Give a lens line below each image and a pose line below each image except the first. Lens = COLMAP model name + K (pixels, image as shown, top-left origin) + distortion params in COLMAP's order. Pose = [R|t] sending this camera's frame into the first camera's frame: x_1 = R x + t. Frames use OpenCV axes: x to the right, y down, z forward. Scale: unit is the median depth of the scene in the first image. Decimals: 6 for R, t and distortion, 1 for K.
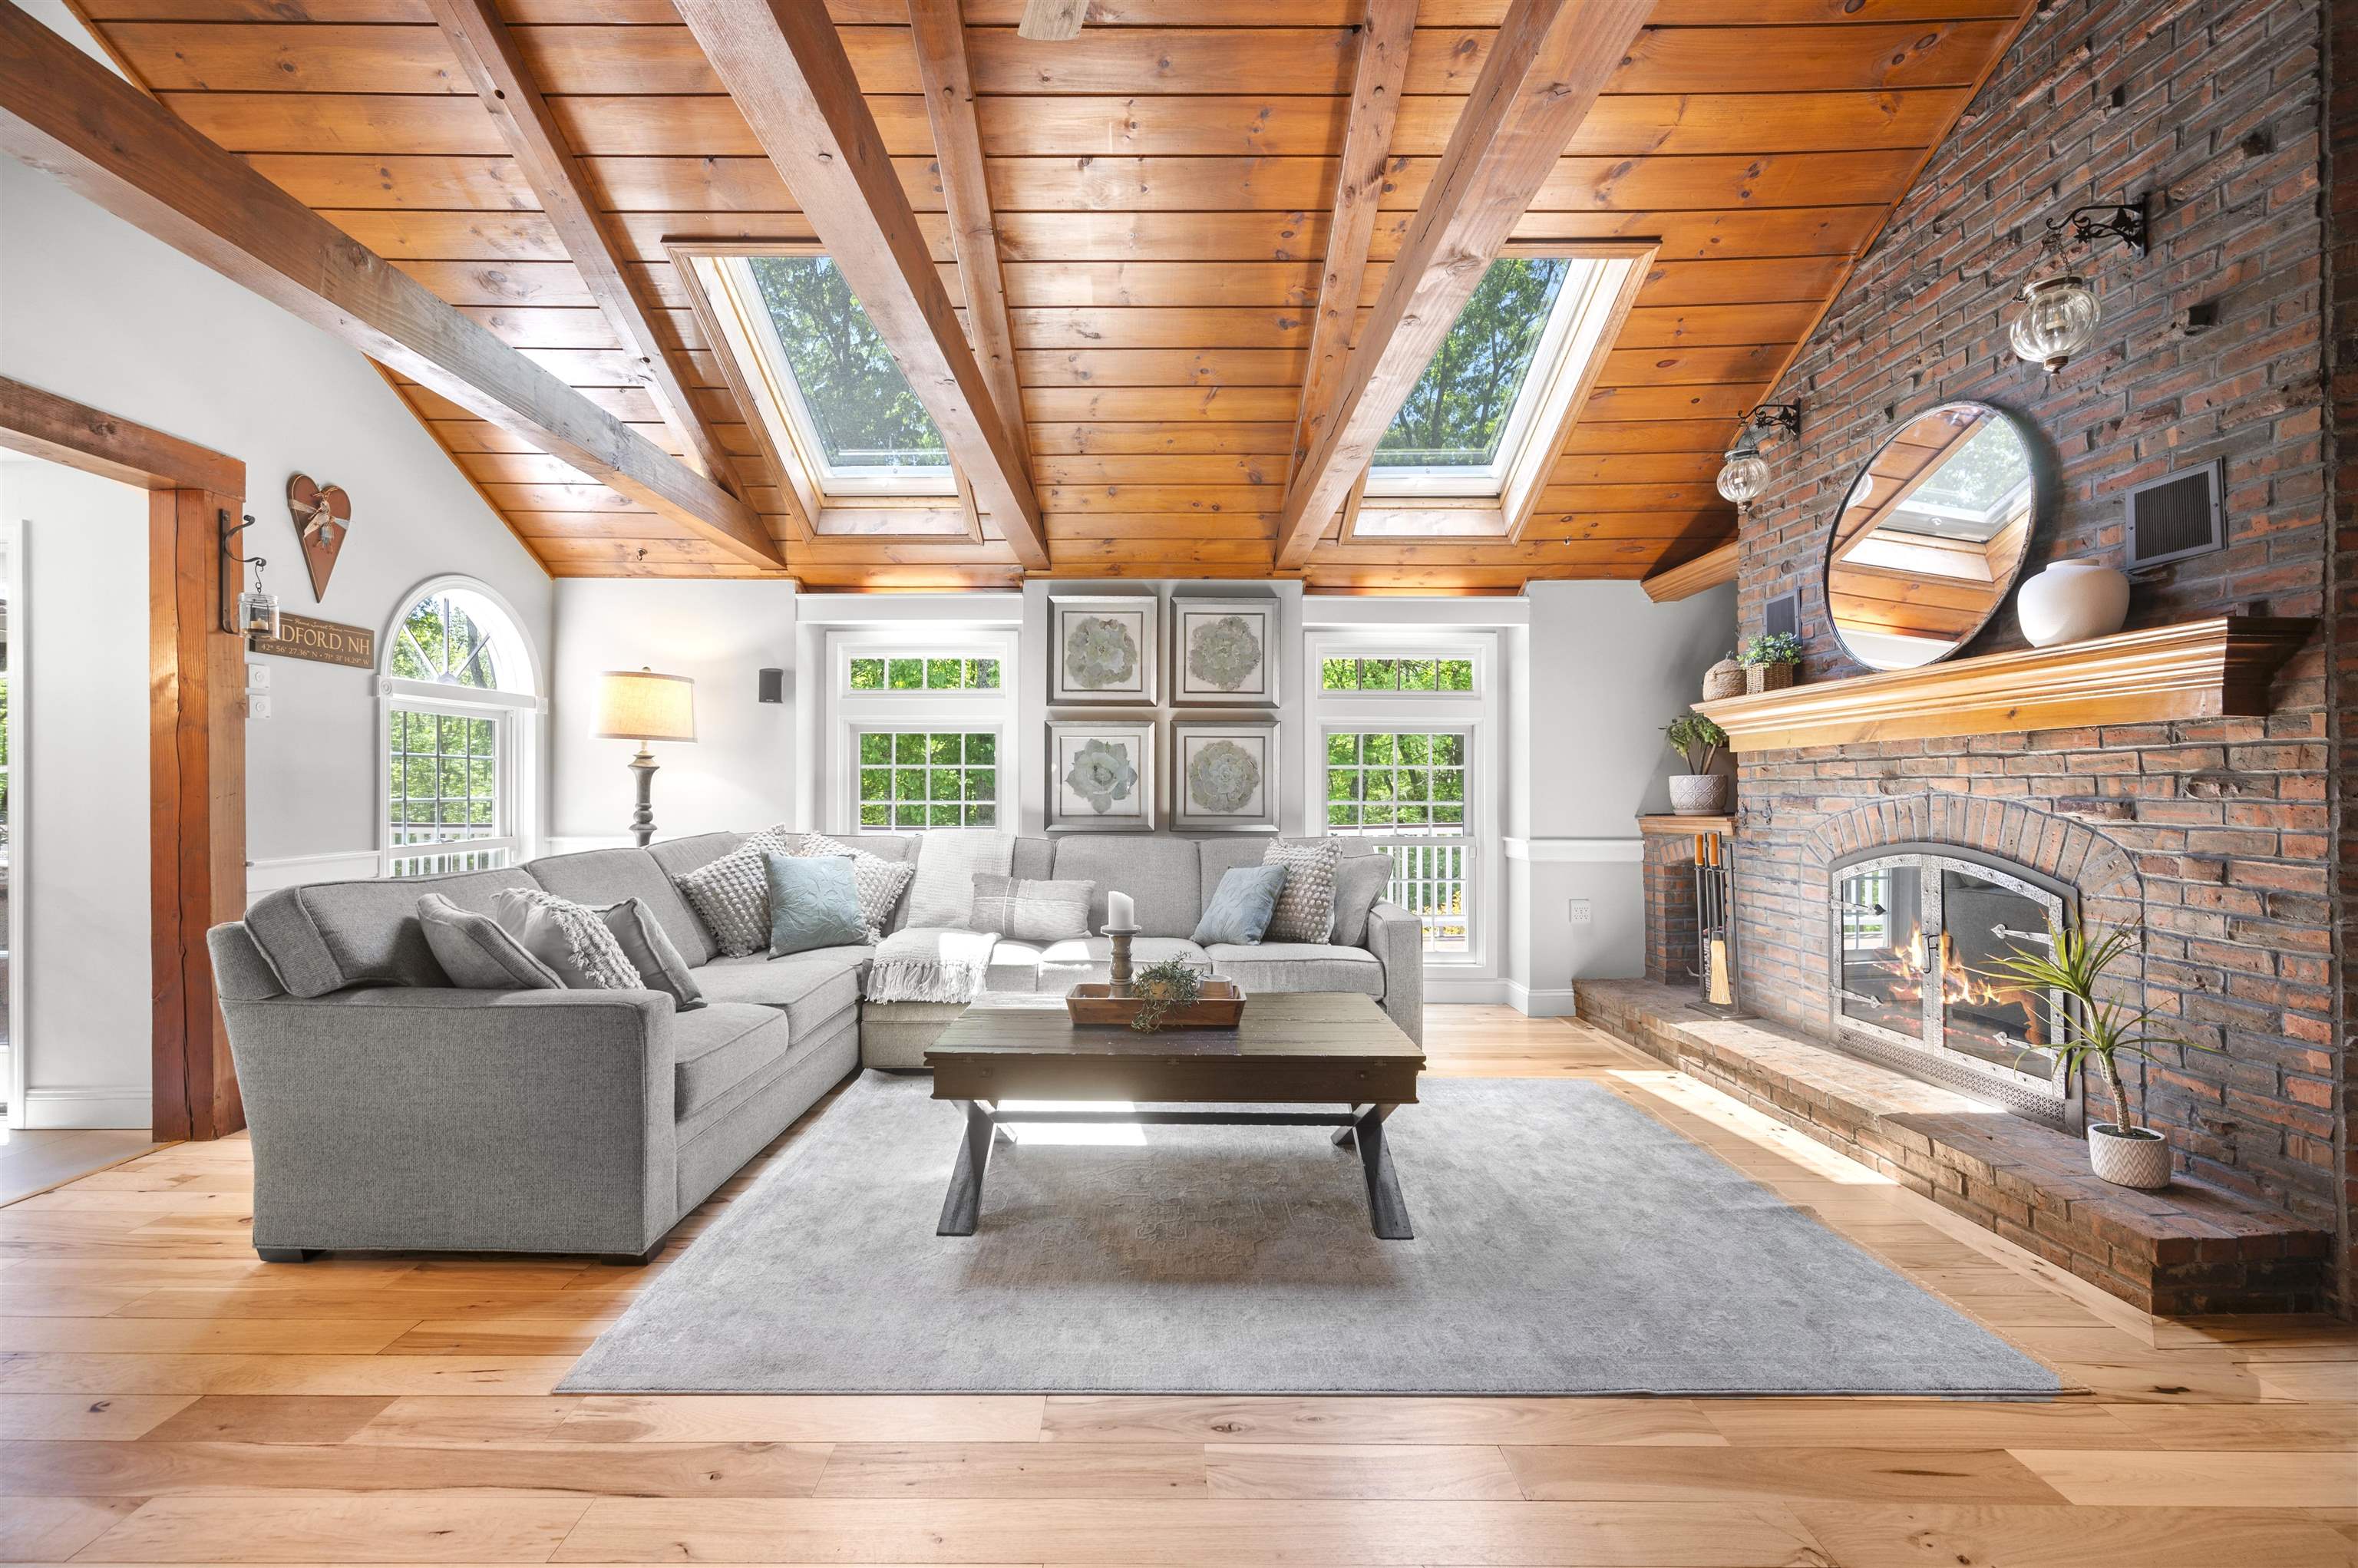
lens RADIAL K [[950.9, 0, 1149.4], [0, 950.9, 783.5], [0, 0, 1]] dist [-0.001526, 0.000292]
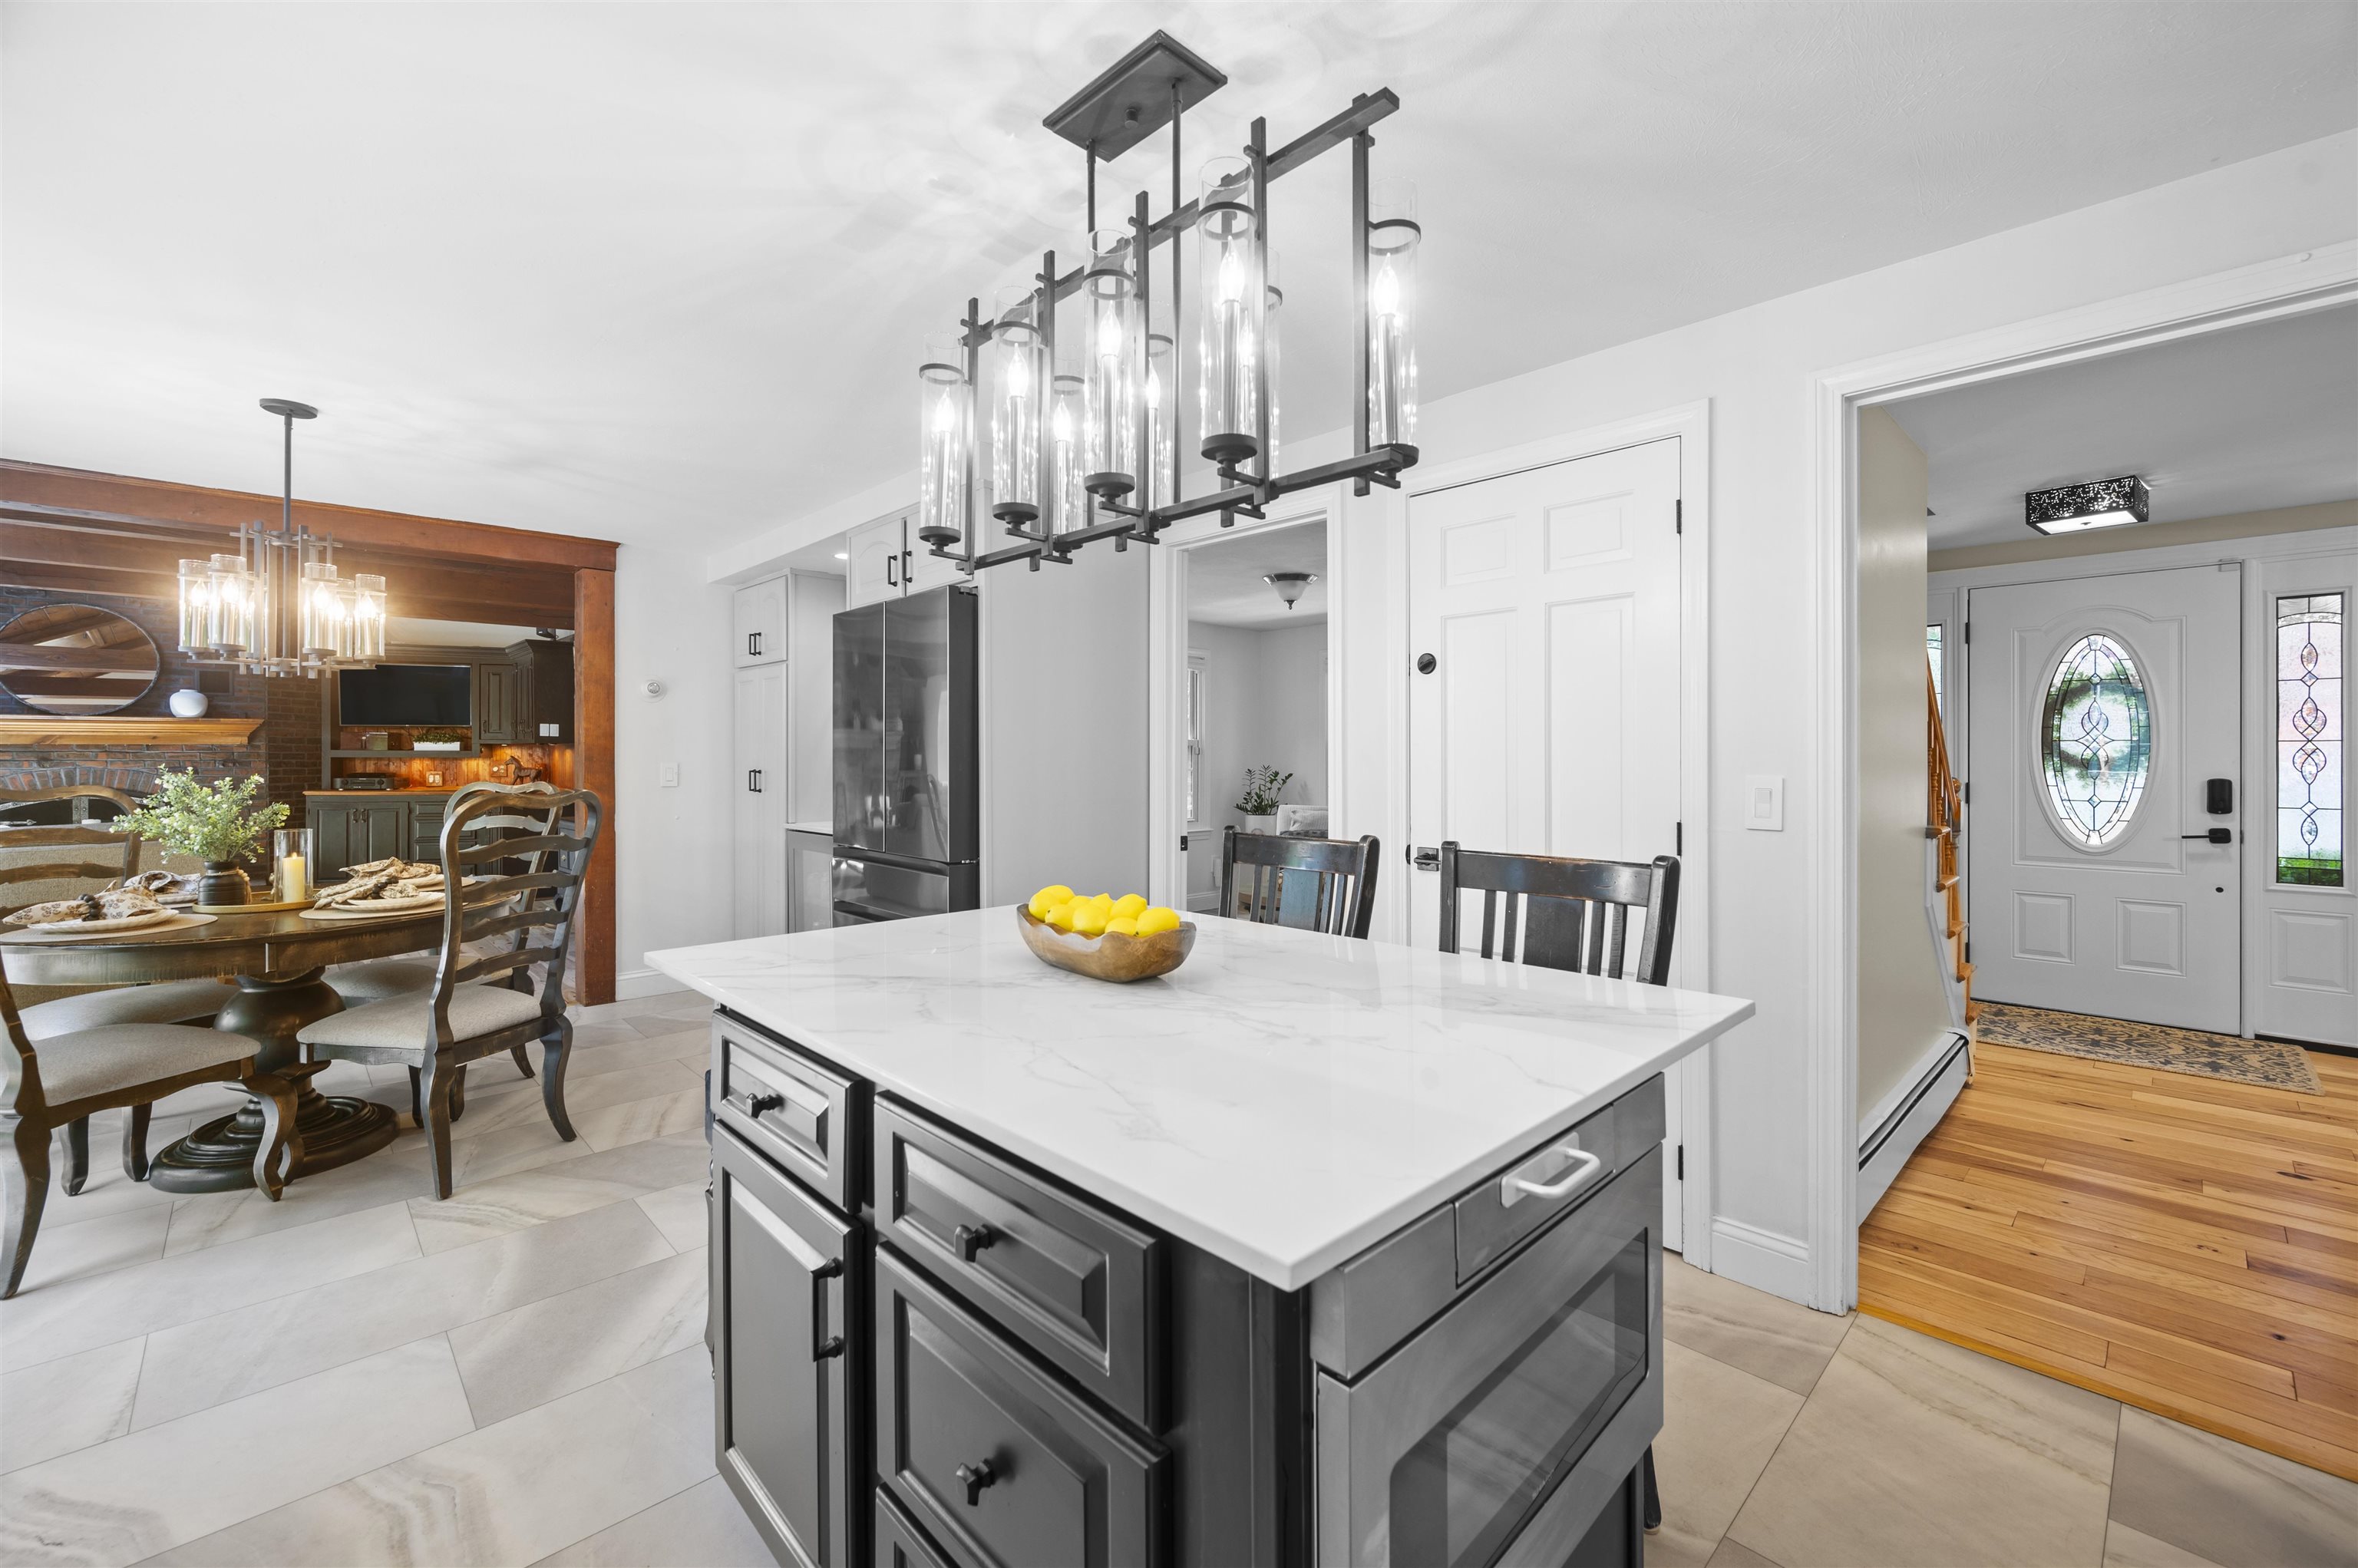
lens RADIAL K [[969.0, 0, 1184.8], [0, 969.0, 762.1], [0, 0, 1]] dist [0.000849, -0.000003]
pose [[-0.699791, -0.002392, 0.714344, -2.399881], [-0.003351, 0.999994, 0.000066, -0.009951], [-0.714340, -0.002348, -0.699795, 0.620224]]
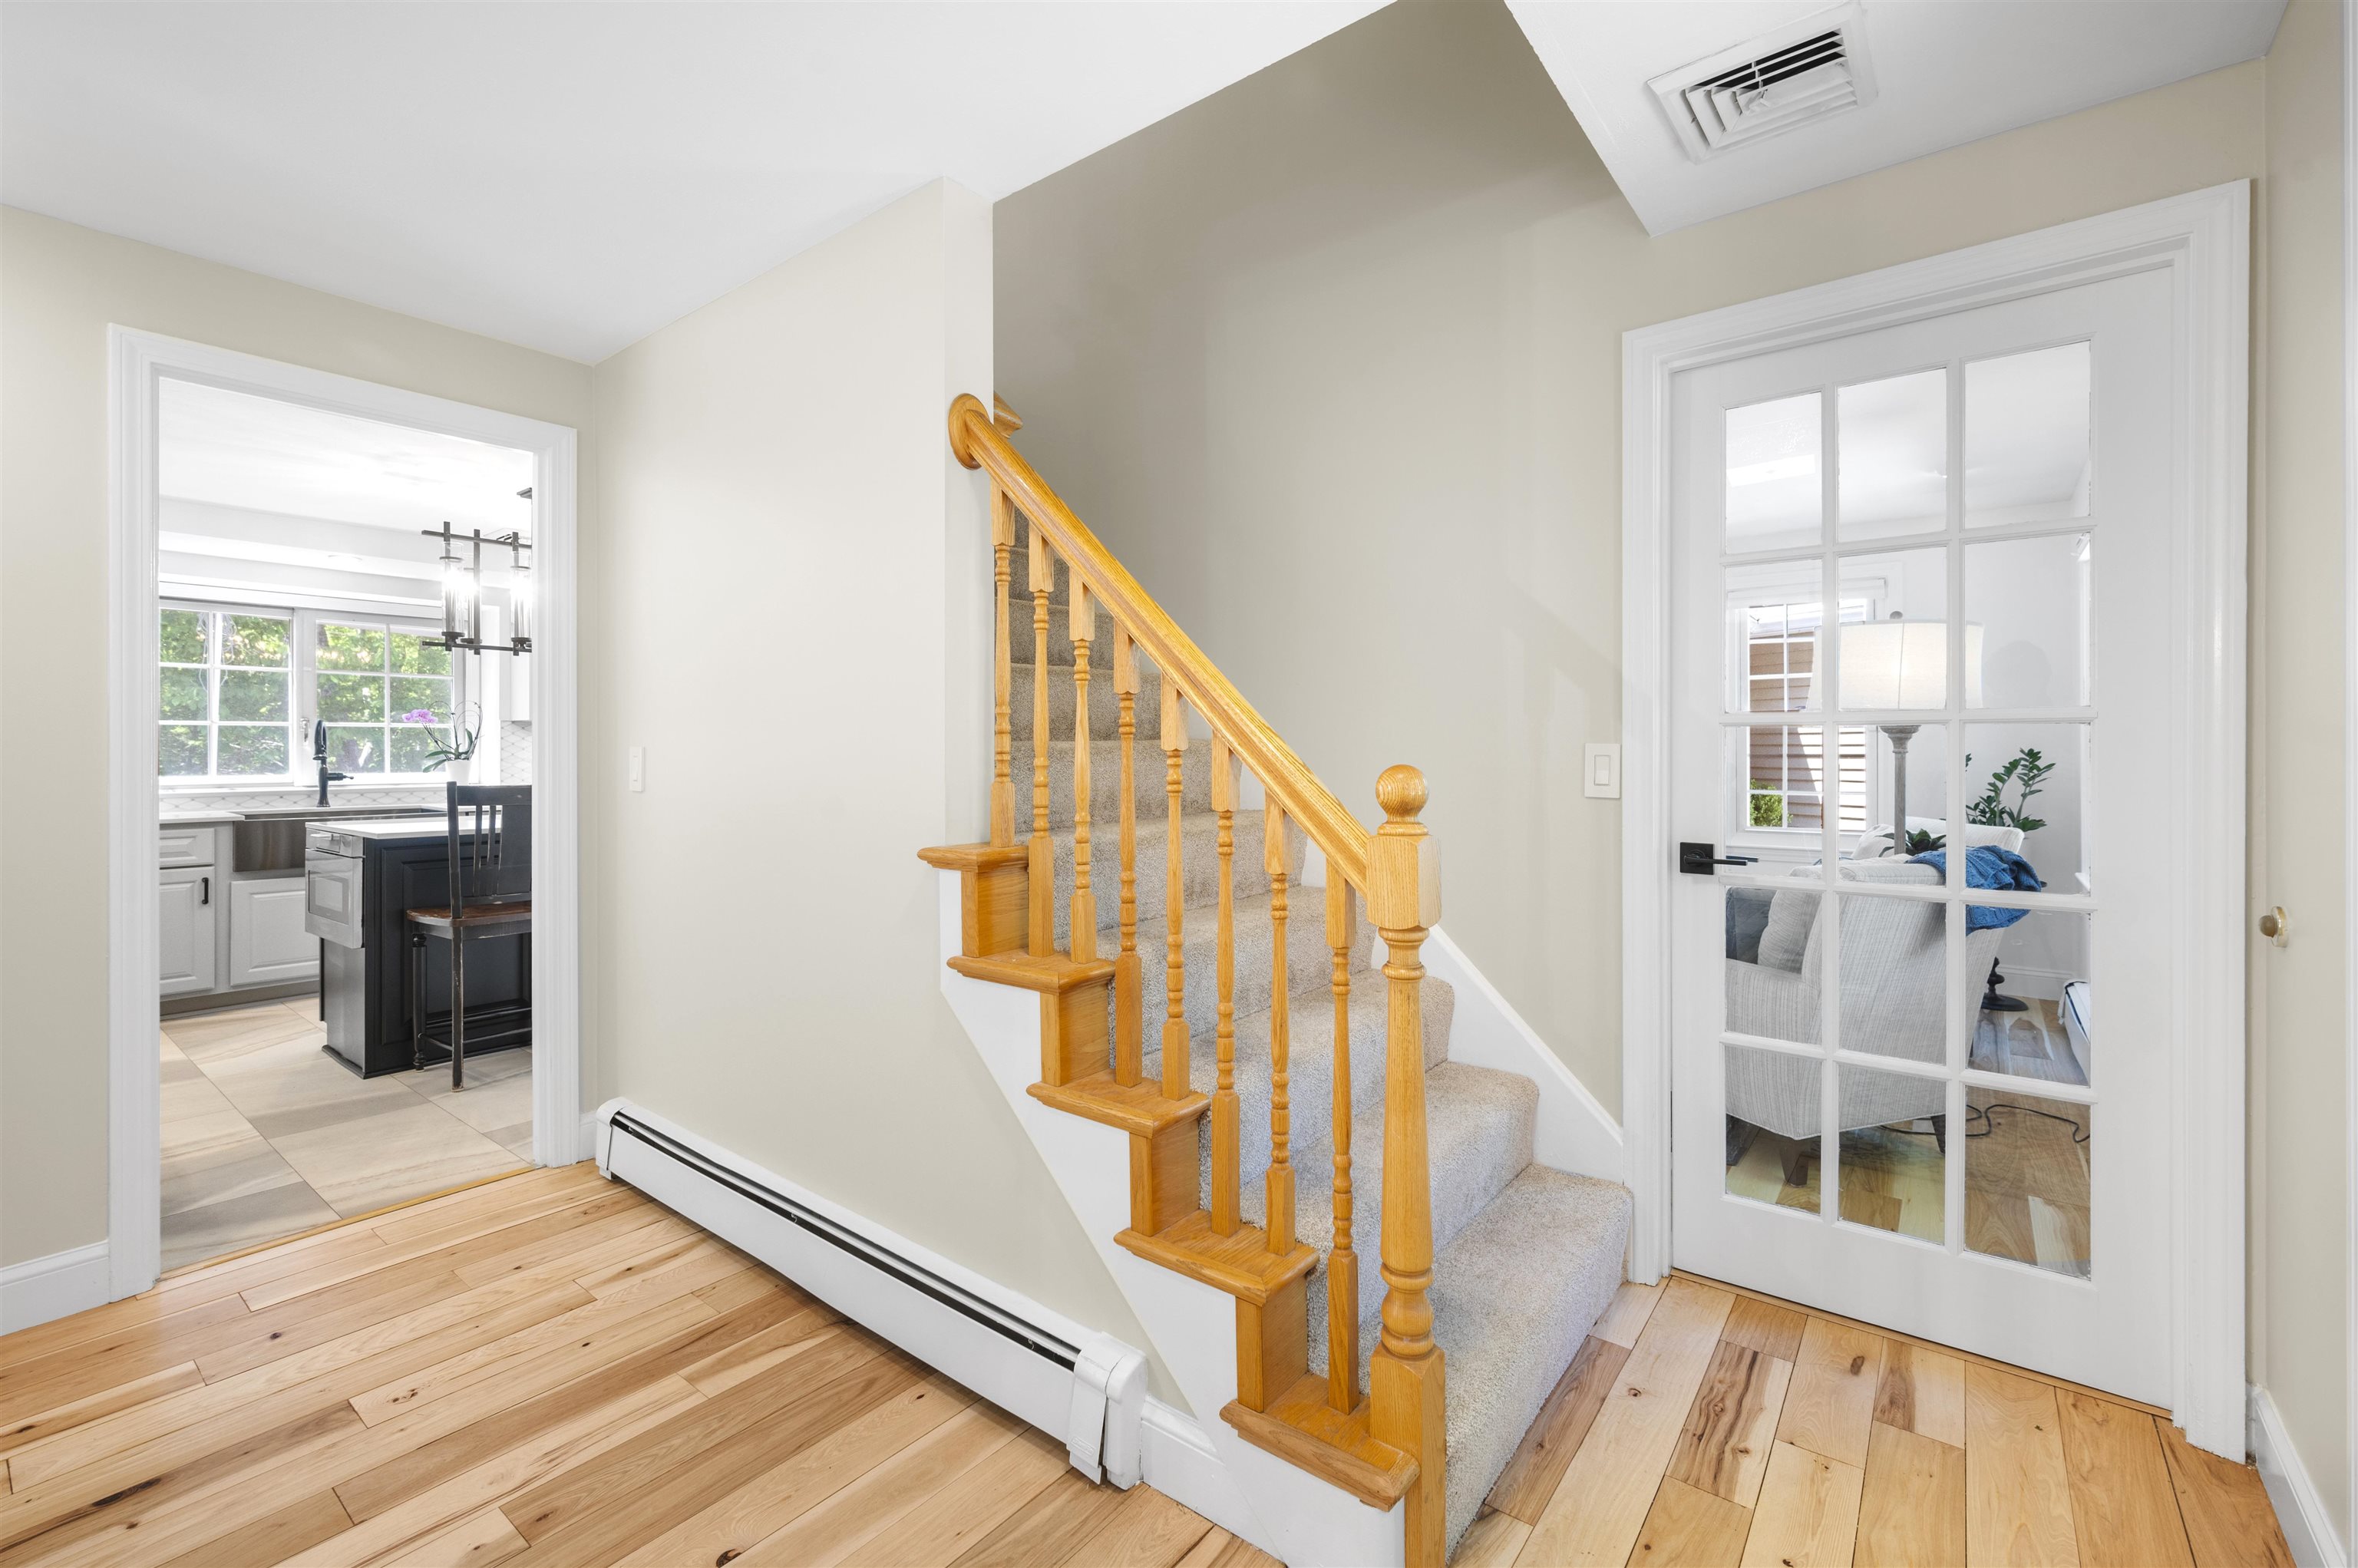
lens RADIAL K [[1000.0, 0, 1182.3], [0, 1000.0, 749.3], [0, 0, 1]] dist [0.001723, -0.000292]
pose [[0.608015, -0.001806, 0.793923, -2.578794], [-0.000098, 0.999997, 0.002350, -0.002098], [-0.793925, -0.001507, 0.608014, -0.980892]]
